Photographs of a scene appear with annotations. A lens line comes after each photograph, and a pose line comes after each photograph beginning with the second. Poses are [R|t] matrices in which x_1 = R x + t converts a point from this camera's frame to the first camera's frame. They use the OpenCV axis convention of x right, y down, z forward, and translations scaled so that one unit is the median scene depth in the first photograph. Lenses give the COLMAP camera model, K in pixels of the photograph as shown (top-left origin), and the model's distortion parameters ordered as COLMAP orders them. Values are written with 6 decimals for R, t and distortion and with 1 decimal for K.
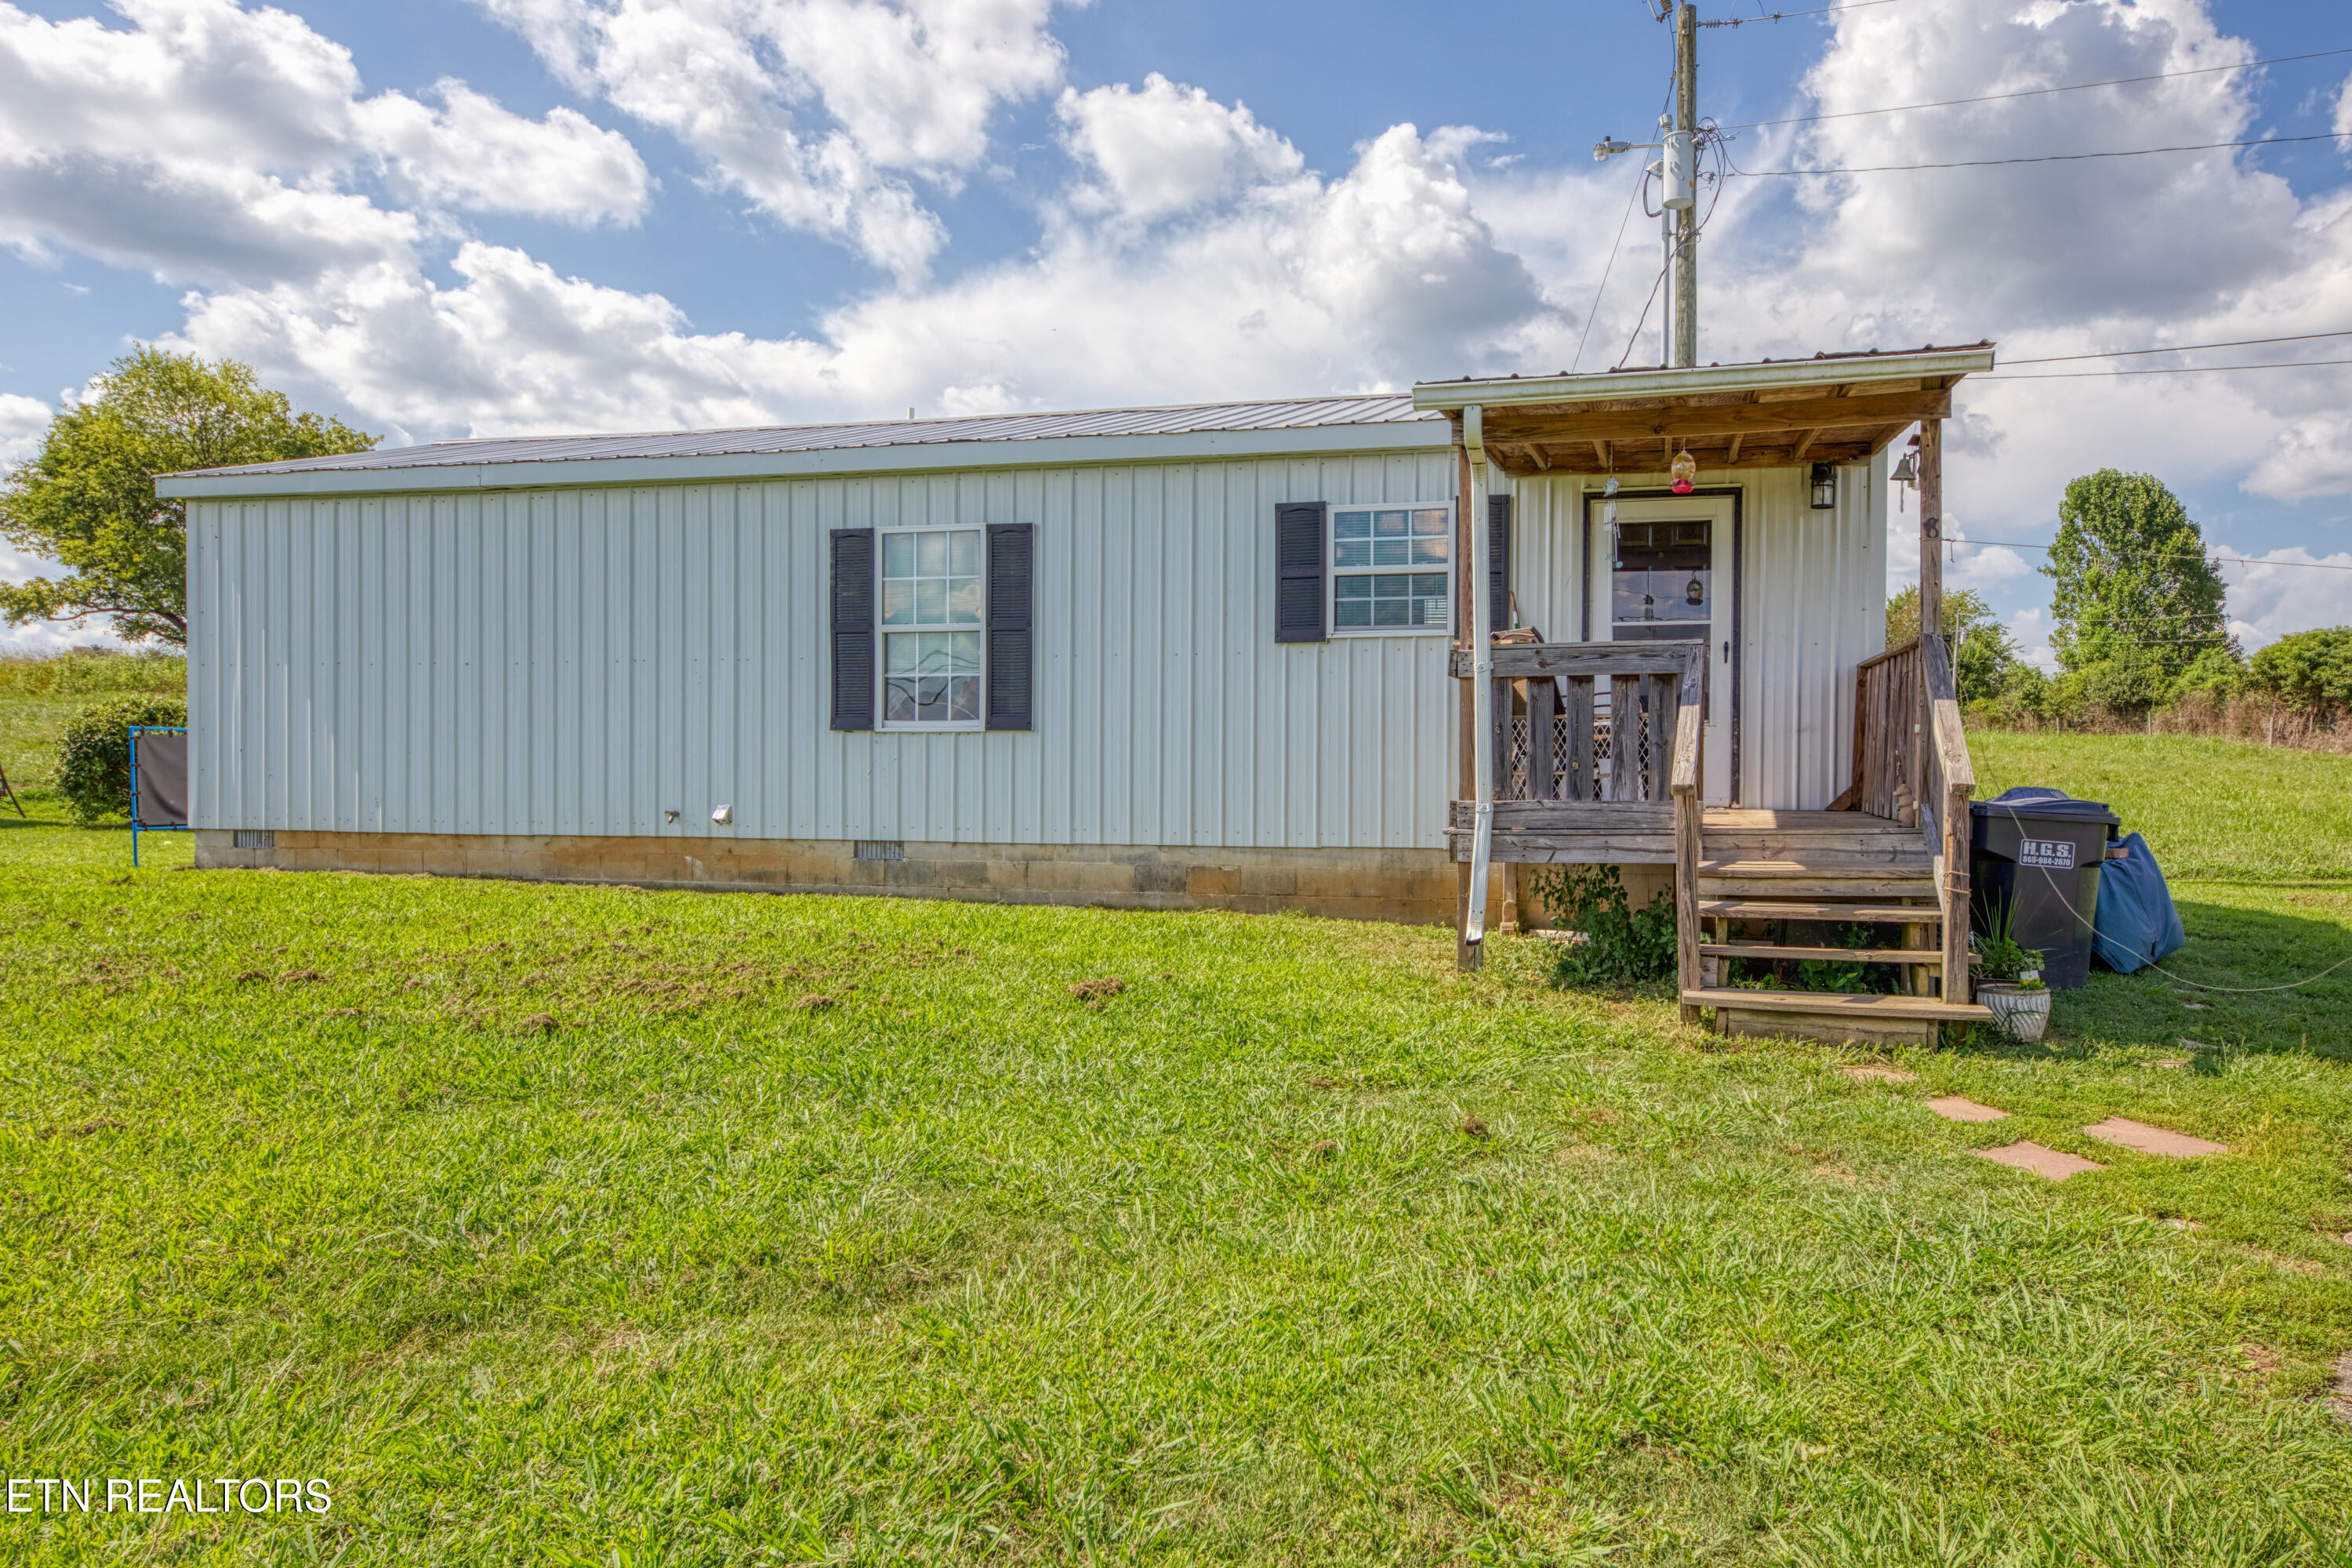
lens RADIAL K [[1408.5, 0, 1369.9], [0, 1408.5, 766.6], [0, 0, 1]] dist [0.015911, -0.000796]
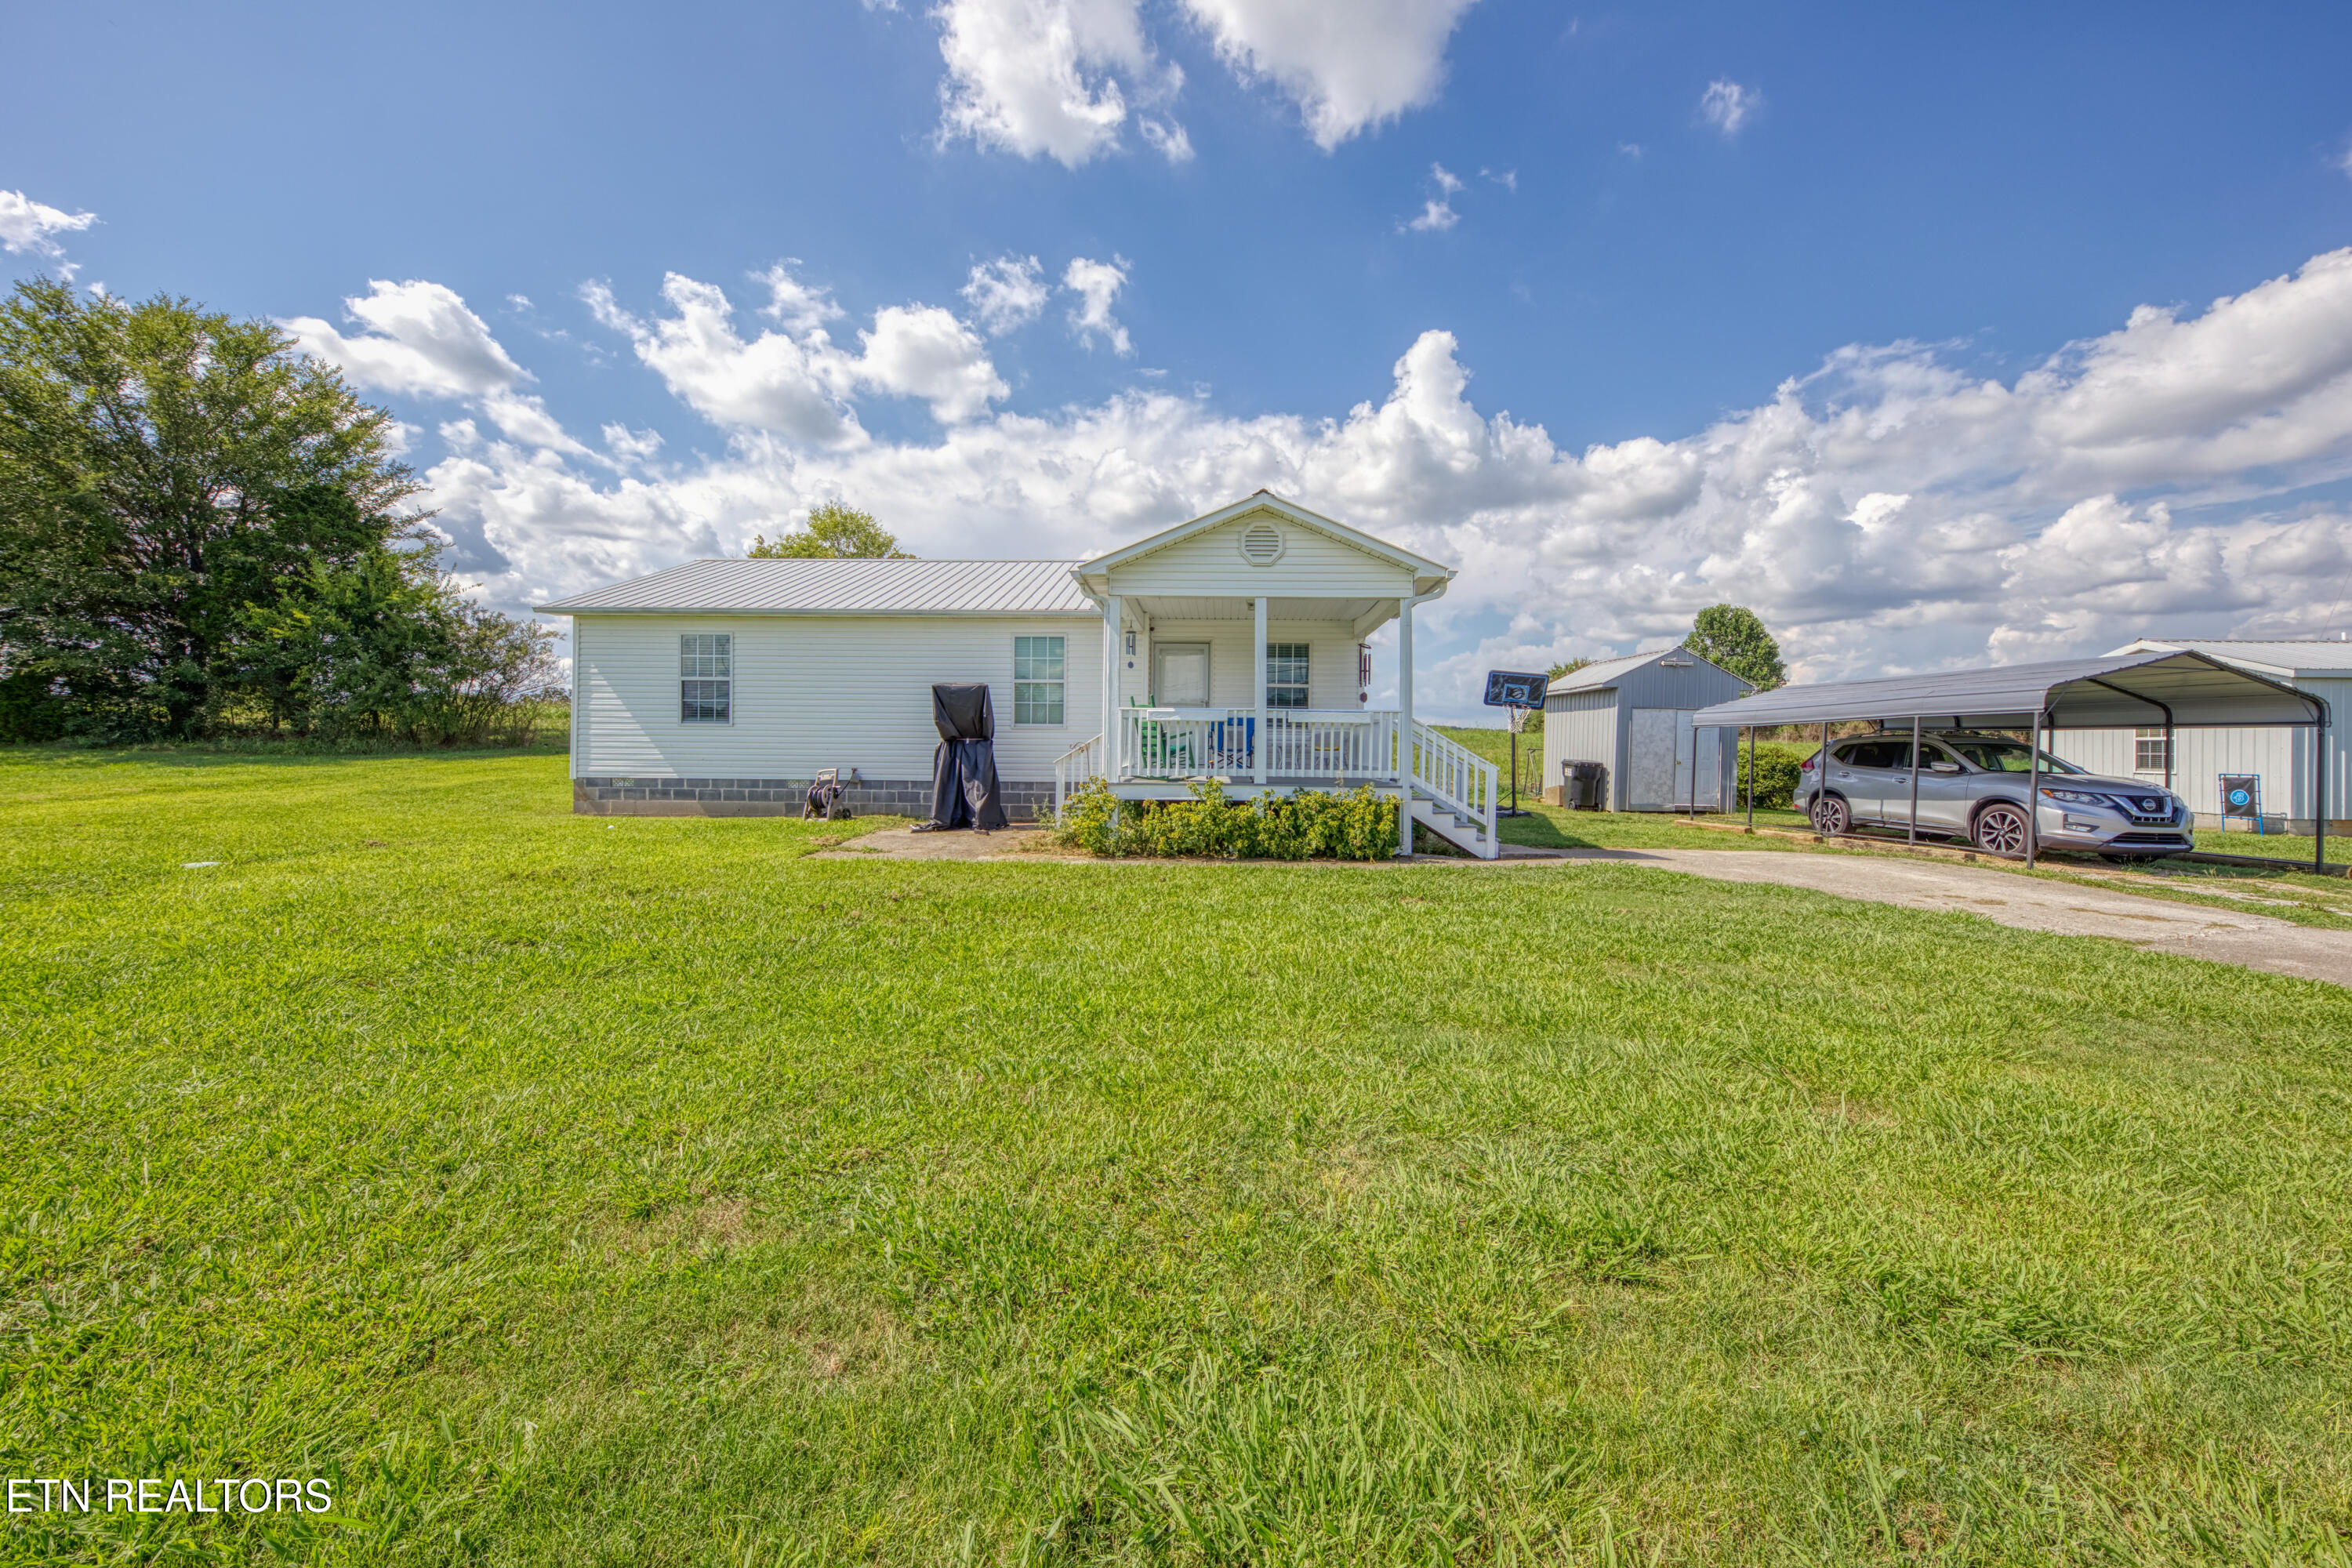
lens RADIAL K [[815.8, 0, 1191.1], [0, 815.8, 734.5], [0, 0, 1]] dist [0.001472, -0.000144]
pose [[0.987962, 0.004337, 0.154638, -2.817439], [-0.002171, 0.999897, -0.014169, -0.071575], [-0.154684, 0.013662, 0.987870, -0.035985]]
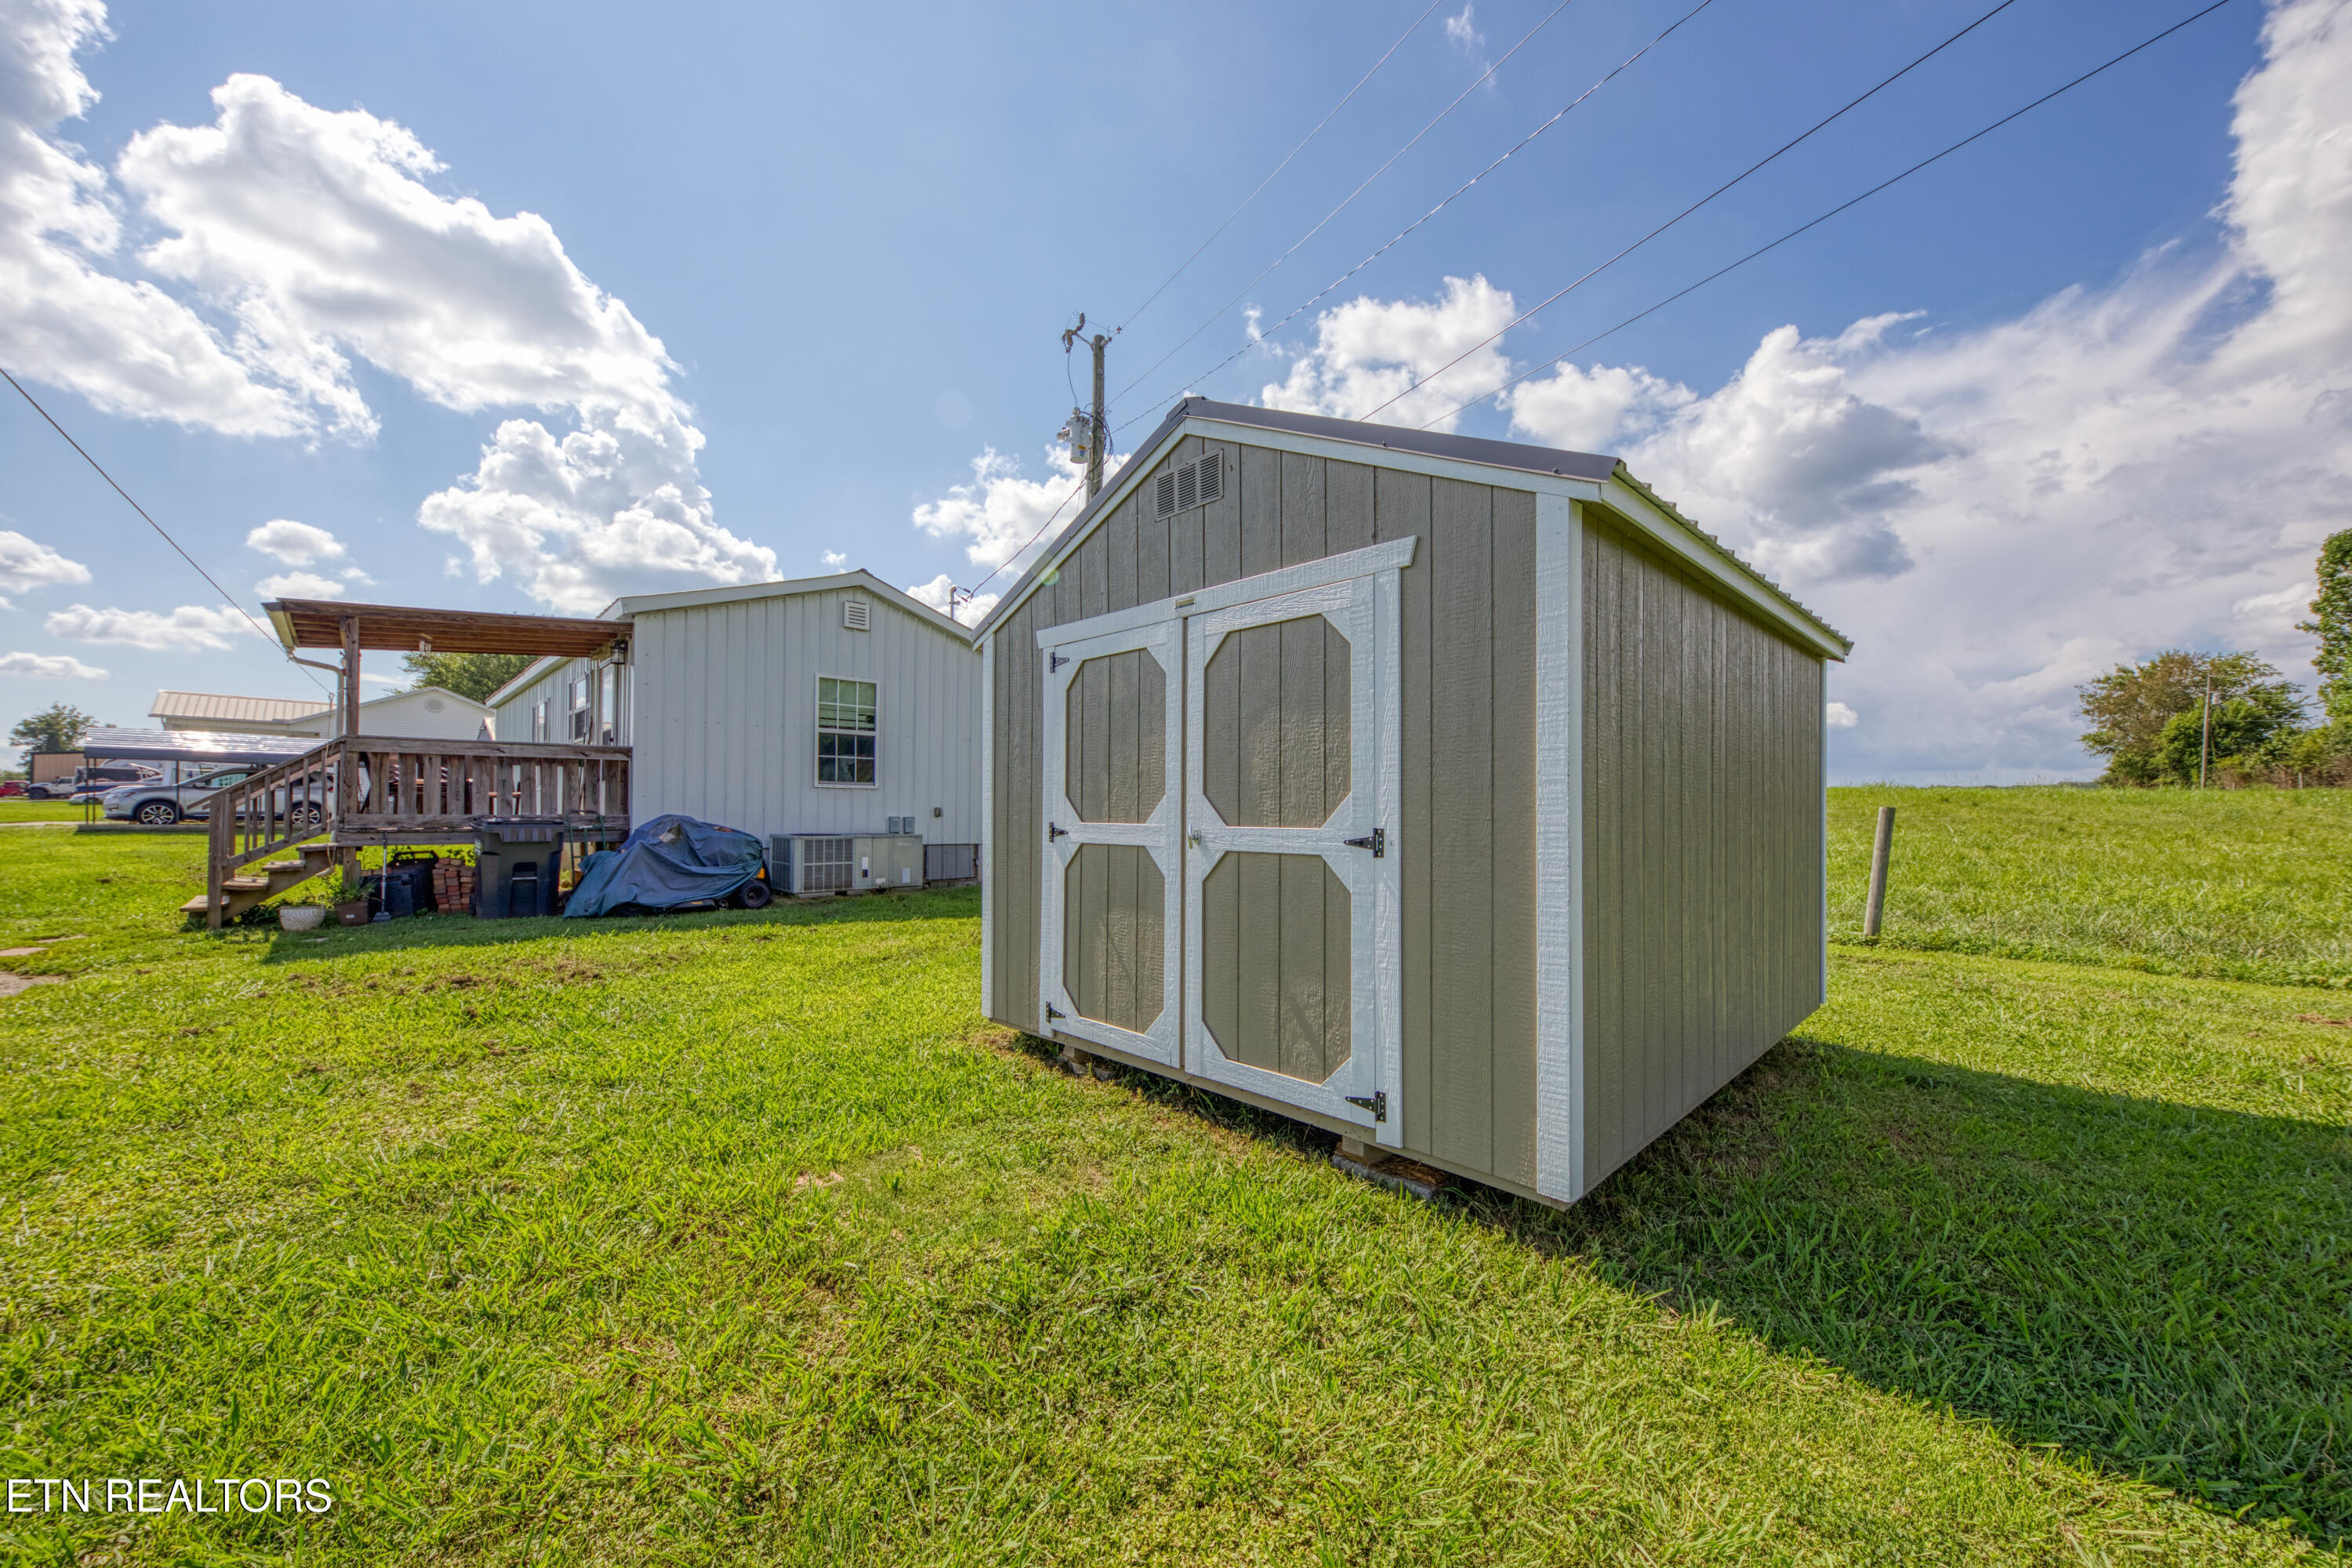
lens RADIAL K [[888.5, 0, 1197.1], [0, 888.5, 804.8], [0, 0, 1]] dist [0.000495, 0.000055]
pose [[0.826087, -0.000218, -0.563542, 1.244348], [-0.009298, 0.999859, -0.014016, 0.009488], [0.563466, 0.016818, 0.825968, 0.357313]]
